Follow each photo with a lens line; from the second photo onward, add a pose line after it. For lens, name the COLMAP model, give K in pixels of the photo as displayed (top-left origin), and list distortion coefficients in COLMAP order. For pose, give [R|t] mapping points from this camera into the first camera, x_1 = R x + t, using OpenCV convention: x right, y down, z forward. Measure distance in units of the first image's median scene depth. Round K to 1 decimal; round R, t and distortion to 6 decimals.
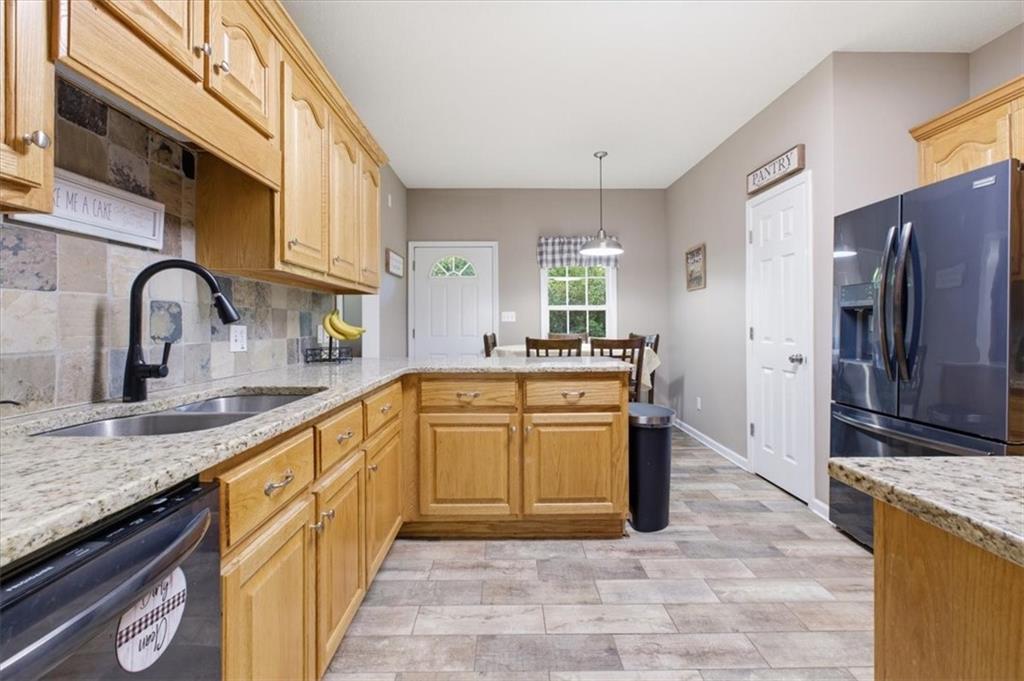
lens RADIAL K [[456.5, 0, 509.0], [0, 456.5, 326.3], [0, 0, 1]] dist [0.000358, 0.000222]
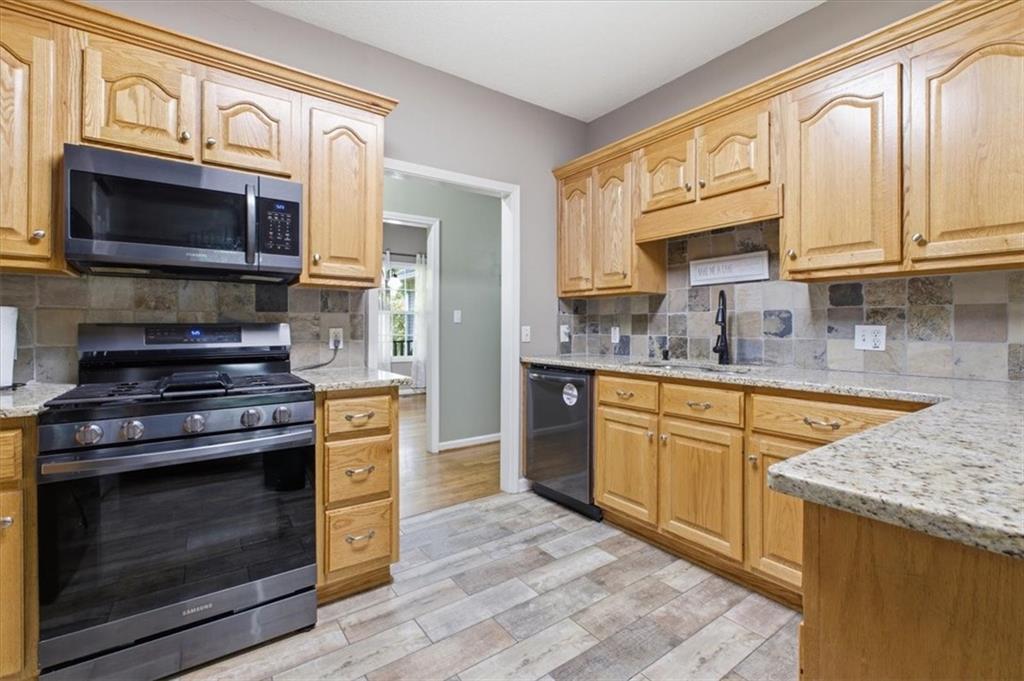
lens RADIAL K [[447.7, 0, 513.0], [0, 447.7, 329.6], [0, 0, 1]] dist [-0.004103, 0.000537]
pose [[-0.818331, 0.004482, -0.574729, 0.635669], [-0.000516, 0.999963, 0.008533, -0.000662], [0.574747, 0.007279, -0.818299, 1.273432]]
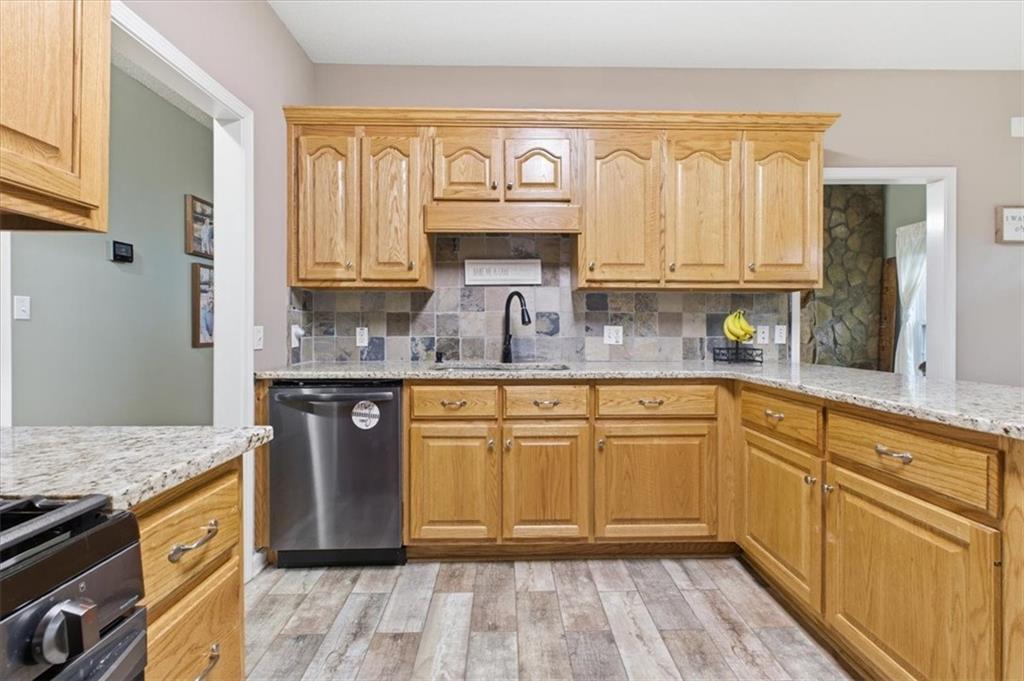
lens RADIAL K [[447.7, 0, 513.0], [0, 447.7, 329.6], [0, 0, 1]] dist [-0.004103, 0.000537]
pose [[0.005749, 0.006959, -0.999959, 0.745354], [-0.002550, 0.999973, 0.006944, 0.000942], [0.999980, 0.002510, 0.005766, 0.629332]]
